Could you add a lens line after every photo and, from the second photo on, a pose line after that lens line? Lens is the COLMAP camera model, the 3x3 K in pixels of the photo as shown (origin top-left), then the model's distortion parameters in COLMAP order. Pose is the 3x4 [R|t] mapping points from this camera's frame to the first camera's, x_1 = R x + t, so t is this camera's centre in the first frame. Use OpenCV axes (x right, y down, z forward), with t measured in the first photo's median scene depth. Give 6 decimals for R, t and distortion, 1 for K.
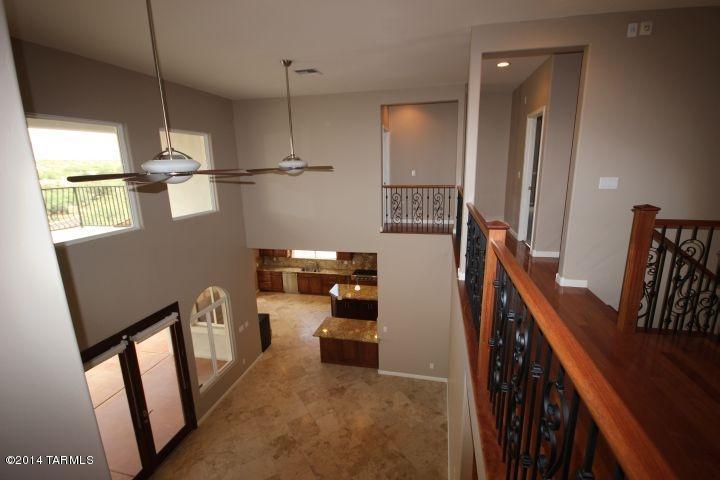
lens RADIAL K [[331.4, 0, 364.7], [0, 331.4, 238.6], [0, 0, 1]] dist [-0.000798, -0.000189]
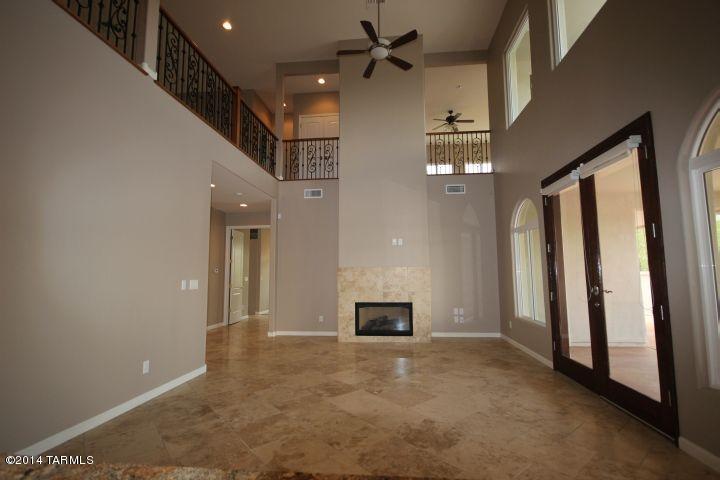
lens RADIAL K [[333.8, 0, 366.5], [0, 333.8, 241.1], [0, 0, 1]] dist [-0.001467, -0.000820]
pose [[-0.992811, 0.014042, -0.118869, -0.100066], [-0.002959, 0.989912, 0.141656, 0.271393], [0.119659, 0.140989, -0.982753, 1.274780]]
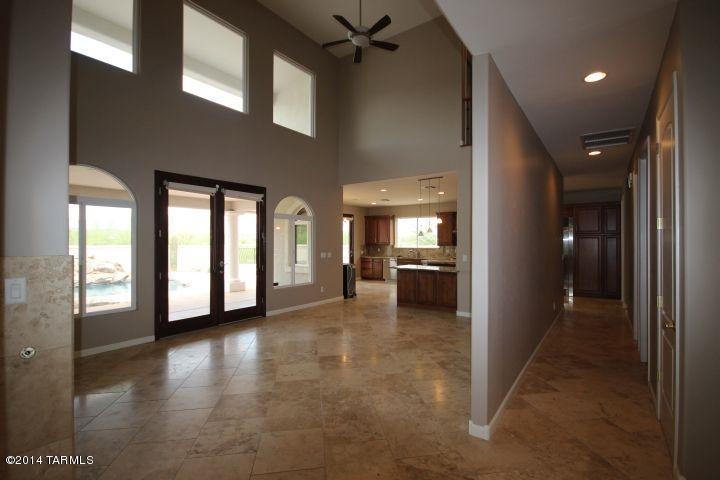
lens RADIAL K [[333.8, 0, 366.5], [0, 333.8, 241.1], [0, 0, 1]] dist [-0.001467, -0.000820]
pose [[0.918729, 0.014679, -0.394615, 0.197104], [-0.106923, 0.971227, -0.212806, 0.515781], [0.380137, 0.237705, 0.893864, 0.117573]]
